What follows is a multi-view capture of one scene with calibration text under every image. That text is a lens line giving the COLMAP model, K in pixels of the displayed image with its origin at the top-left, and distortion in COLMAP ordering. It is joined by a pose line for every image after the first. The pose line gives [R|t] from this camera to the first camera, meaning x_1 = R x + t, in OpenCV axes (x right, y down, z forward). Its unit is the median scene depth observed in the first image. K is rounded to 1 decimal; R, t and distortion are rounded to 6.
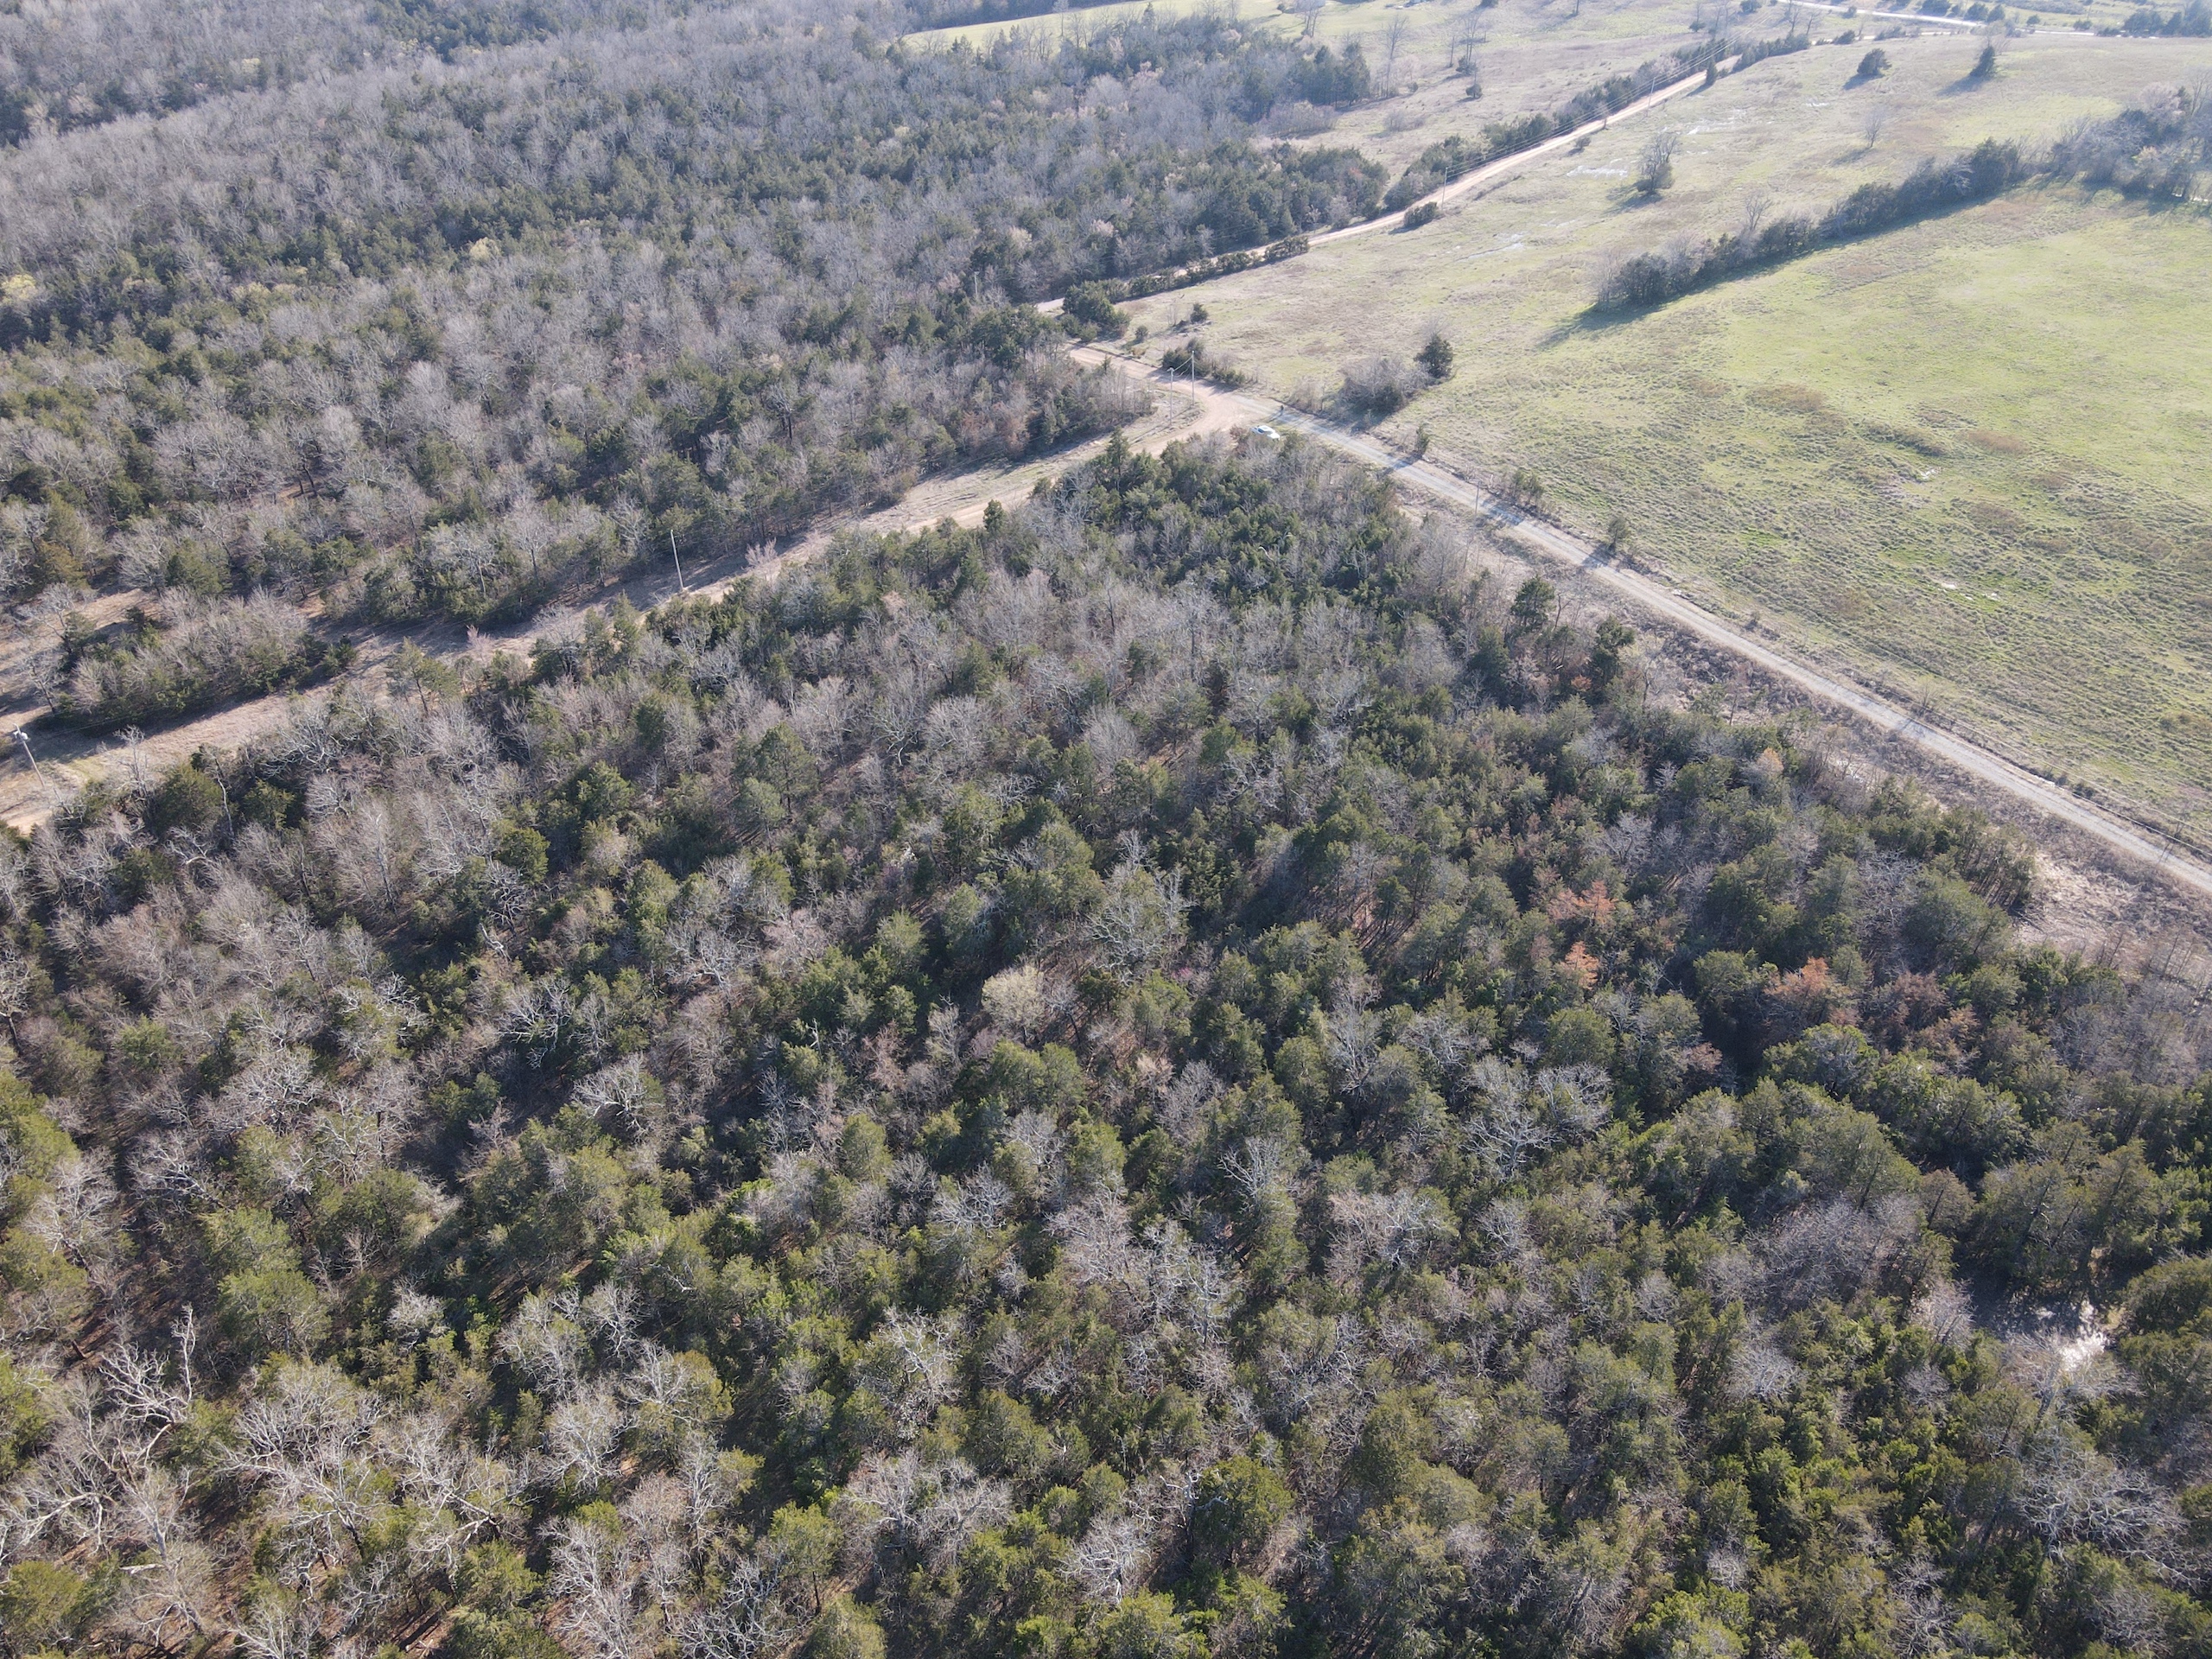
lens RADIAL K [[1624.2, 0, 1103.7], [0, 1624.2, 841.5], [0, 0, 1]] dist [-0.001325, 0.026603]
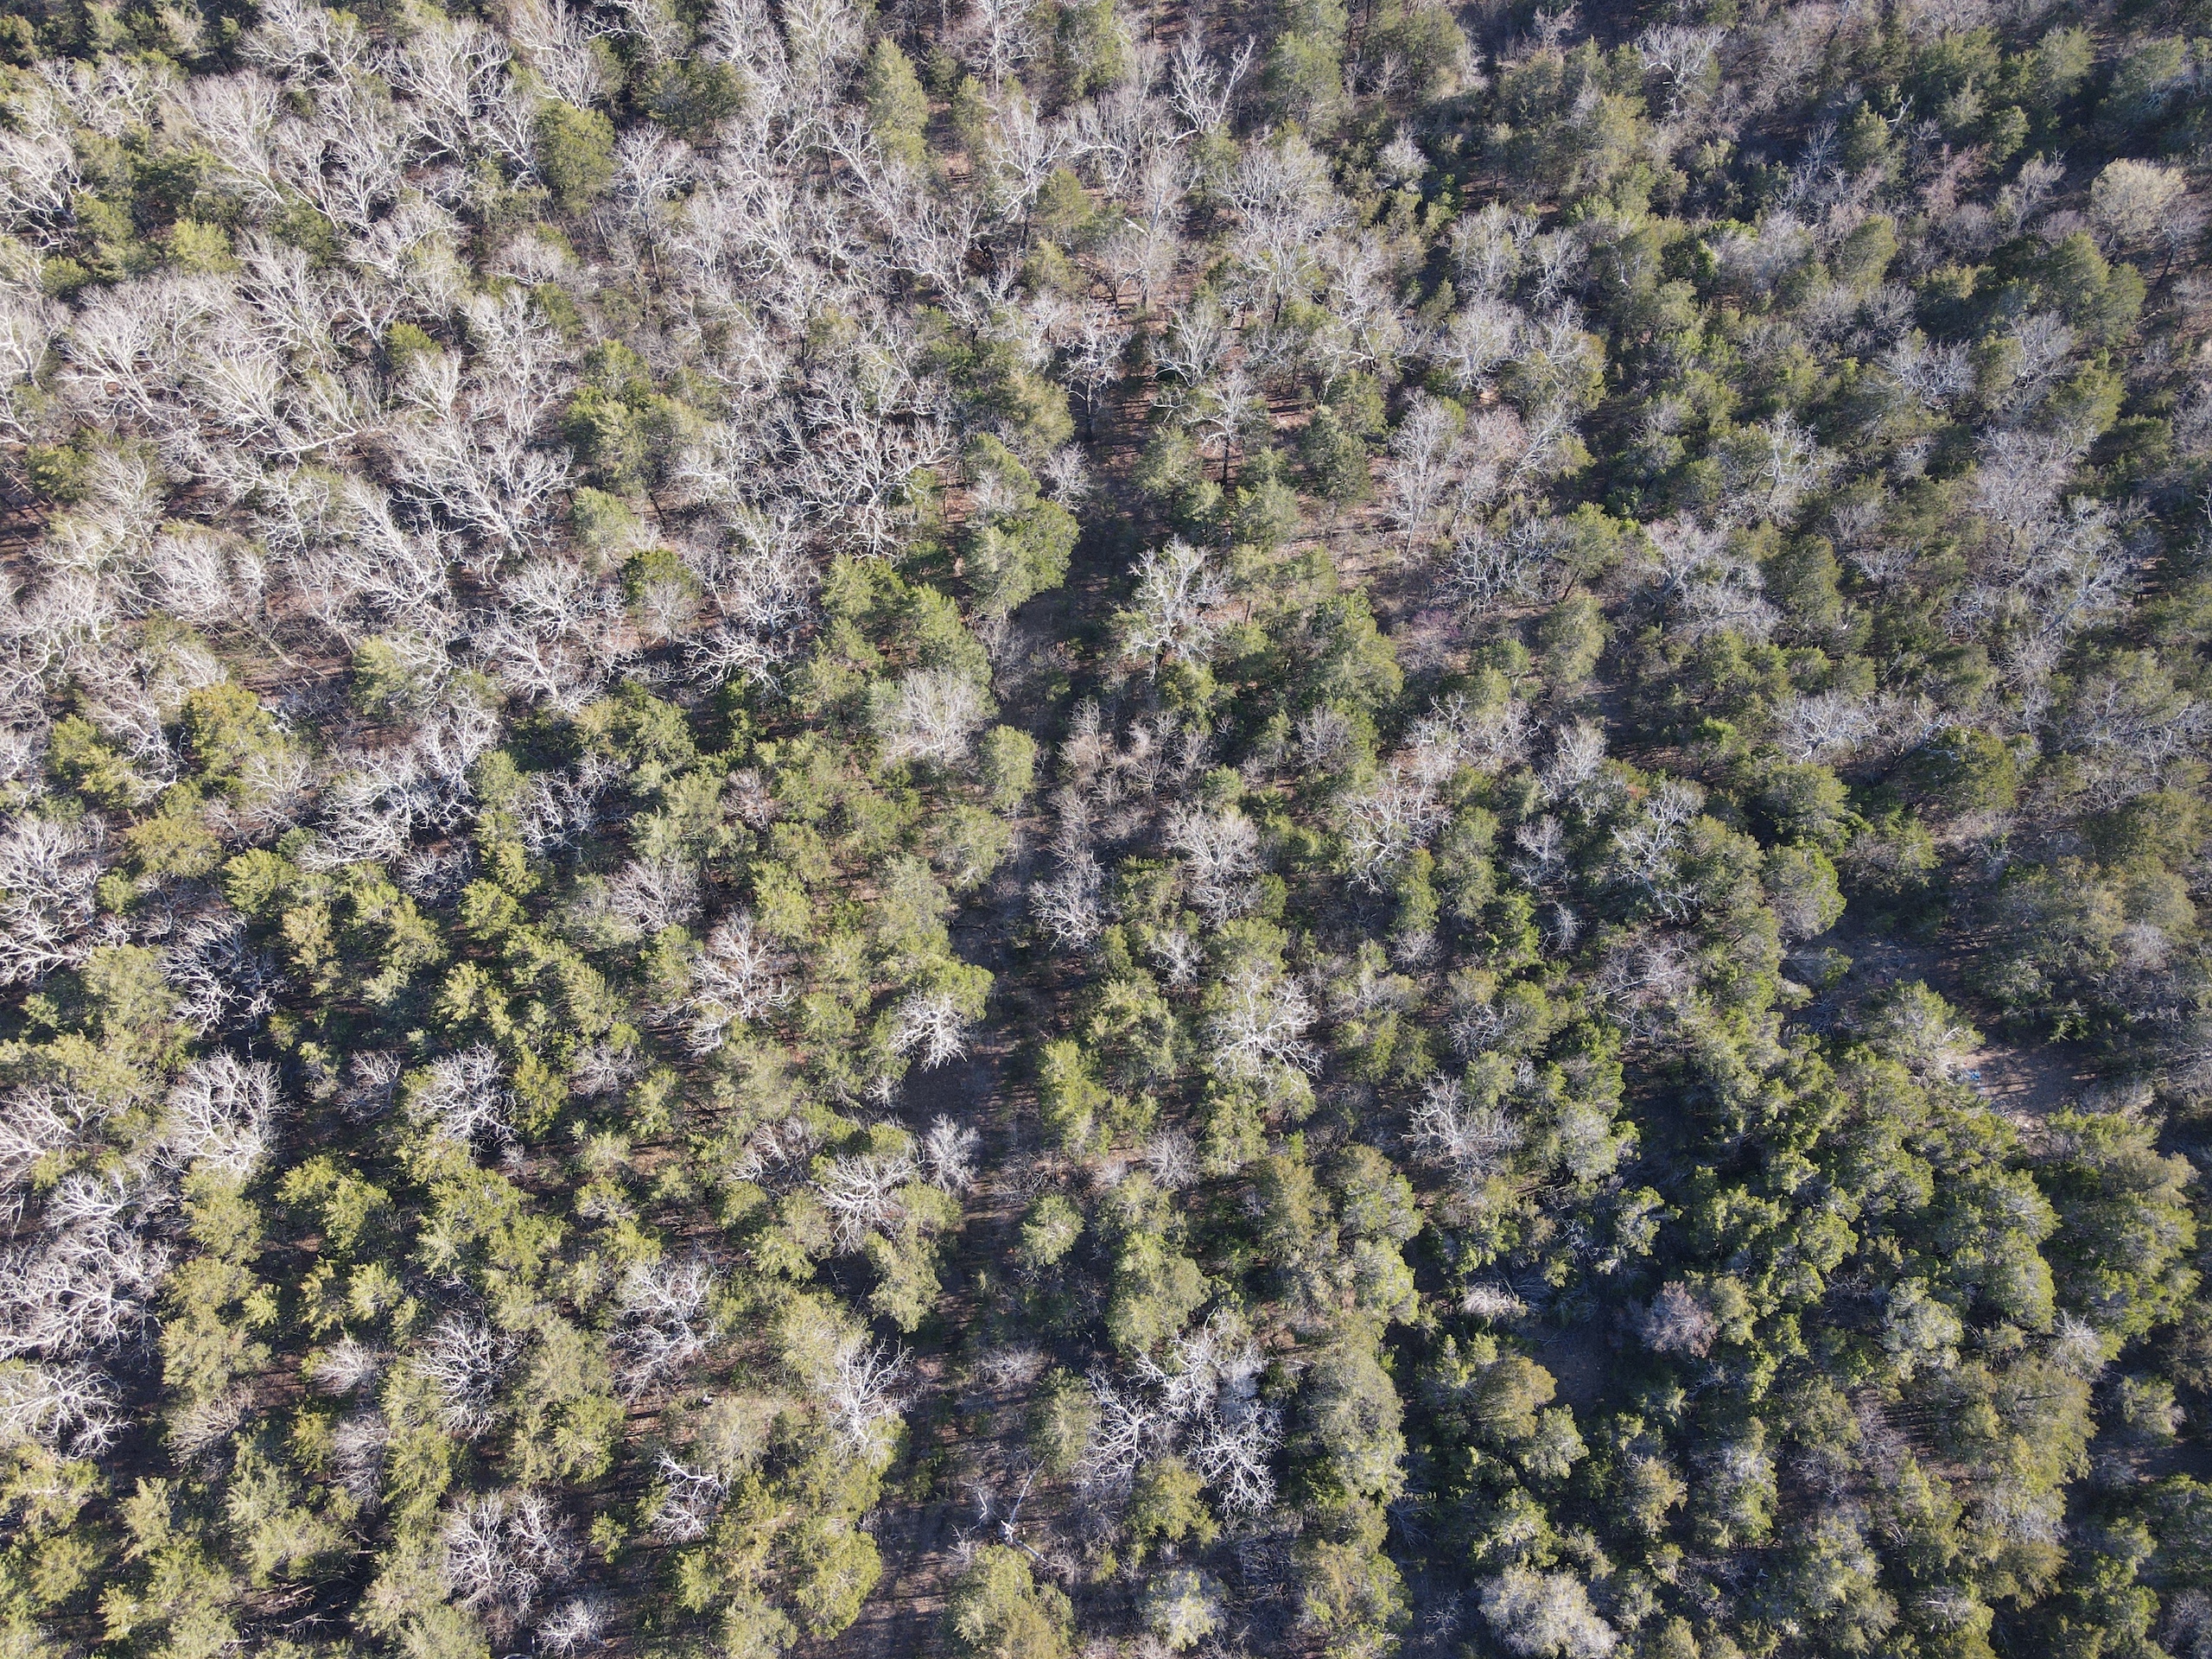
lens RADIAL K [[1624.2, 0, 1103.7], [0, 1624.2, 841.5], [0, 0, 1]] dist [-0.001325, 0.026603]
pose [[0.724656, 0.639973, -0.255556, -0.011236], [-0.406008, 0.696153, 0.592055, 0.046003], [0.556805, -0.325278, 0.764305, -0.046955]]
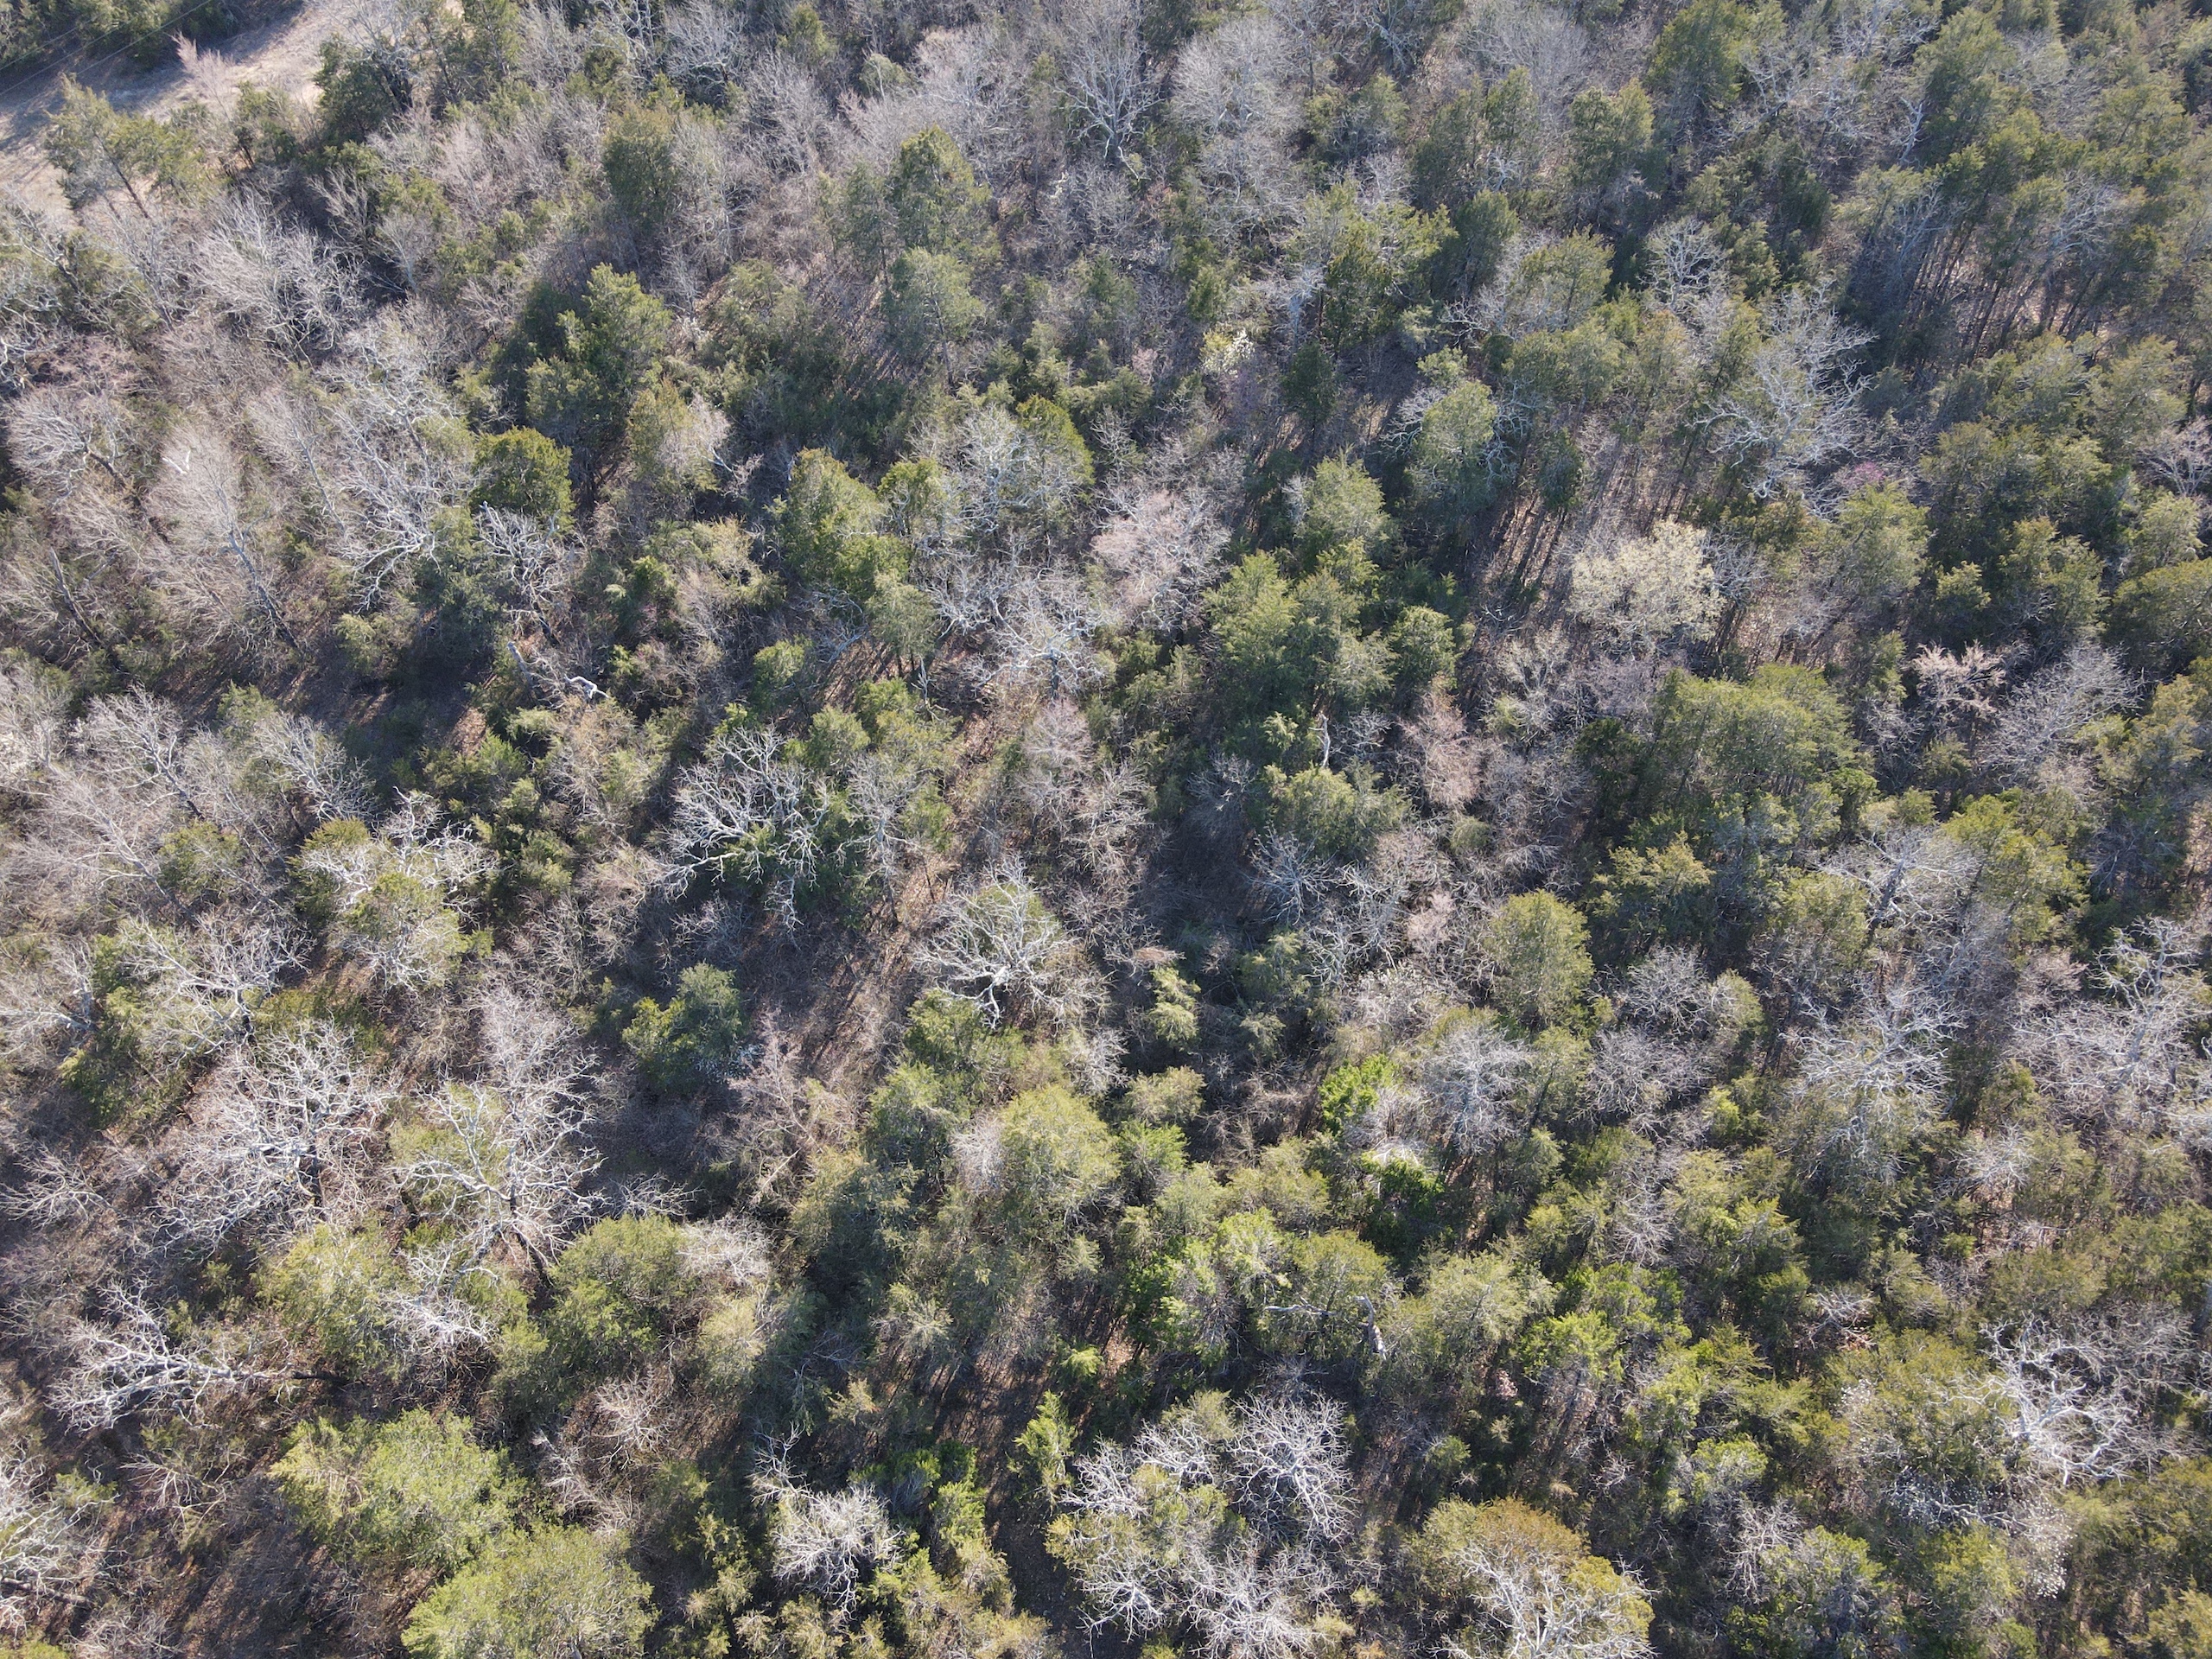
lens RADIAL K [[1631.3, 0, 1104.7], [0, 1631.3, 836.5], [0, 0, 1]] dist [-0.014303, 0.053987]
pose [[0.965366, -0.222414, 0.136383, -0.319690], [0.165004, 0.925399, 0.341188, -0.038563], [-0.202094, -0.306868, 0.930048, 0.530929]]
